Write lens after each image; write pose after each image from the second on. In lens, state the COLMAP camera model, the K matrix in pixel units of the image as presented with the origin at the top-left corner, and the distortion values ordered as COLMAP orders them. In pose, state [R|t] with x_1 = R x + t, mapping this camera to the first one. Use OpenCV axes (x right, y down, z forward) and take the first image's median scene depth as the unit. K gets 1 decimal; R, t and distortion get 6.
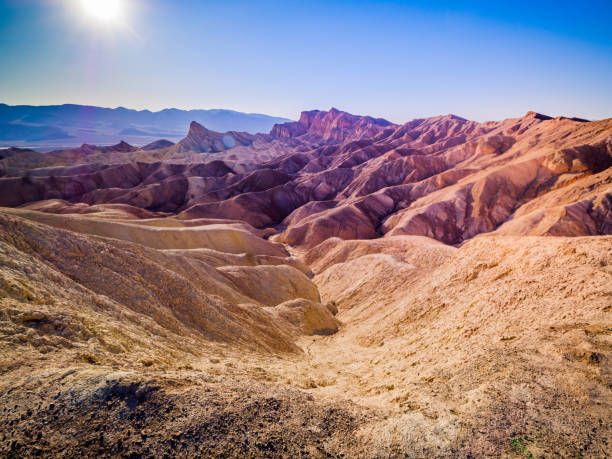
lens RADIAL K [[324.3, 0, 310.7], [0, 324.3, 228.6], [0, 0, 1]] dist [0.000103, -0.020393]
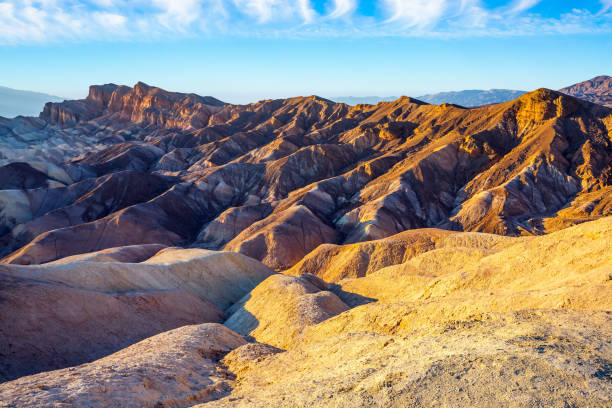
lens RADIAL K [[425.4, 0, 306.0], [0, 425.4, 204.0], [0, 0, 1]] dist [-0.078193, 0.104976]
pose [[0.884825, -0.105127, 0.453909, -0.169925], [0.137354, 0.989773, -0.038516, -0.015363], [-0.445218, 0.096426, 0.890215, -0.002895]]
